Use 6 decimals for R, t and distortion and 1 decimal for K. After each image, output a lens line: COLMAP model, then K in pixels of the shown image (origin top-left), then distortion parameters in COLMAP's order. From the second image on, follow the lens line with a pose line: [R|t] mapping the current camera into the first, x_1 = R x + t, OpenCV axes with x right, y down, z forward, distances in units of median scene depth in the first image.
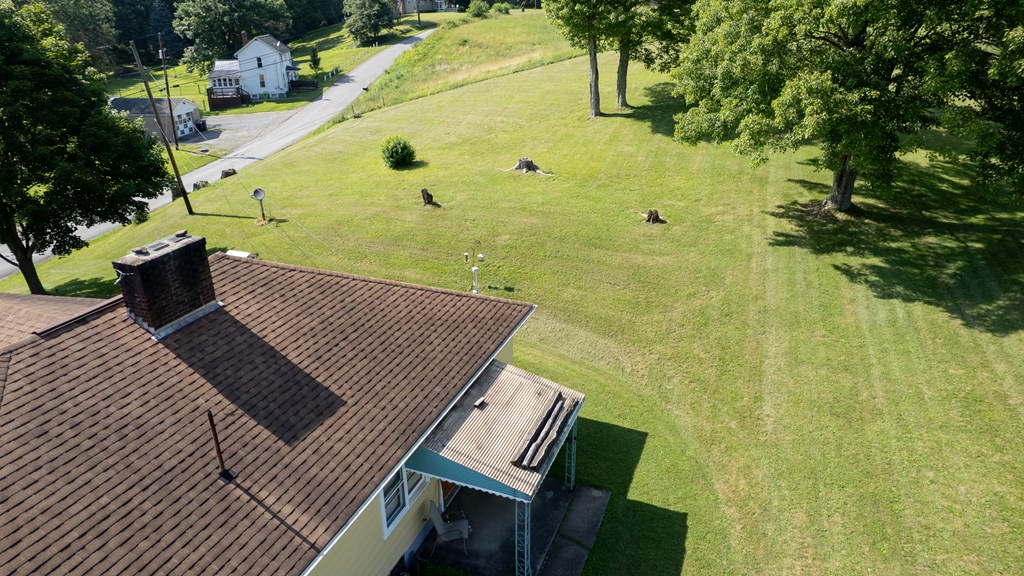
lens RADIAL K [[654.9, 0, 511.7], [0, 654.9, 293.5], [0, 0, 1]] dist [-0.077556, 0.068976]
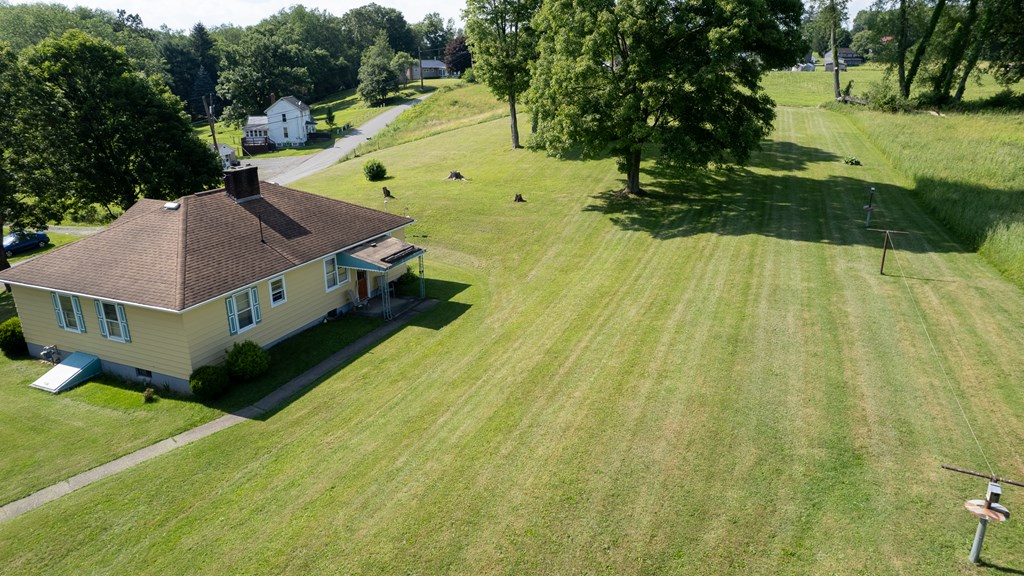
lens RADIAL K [[654.9, 0, 511.7], [0, 654.9, 293.5], [0, 0, 1]] dist [-0.077556, 0.068976]
pose [[0.999668, 0.006130, -0.025033, 0.078845], [-0.008382, 0.995824, -0.090908, 0.087102], [0.024371, 0.091087, 0.995545, -0.196419]]
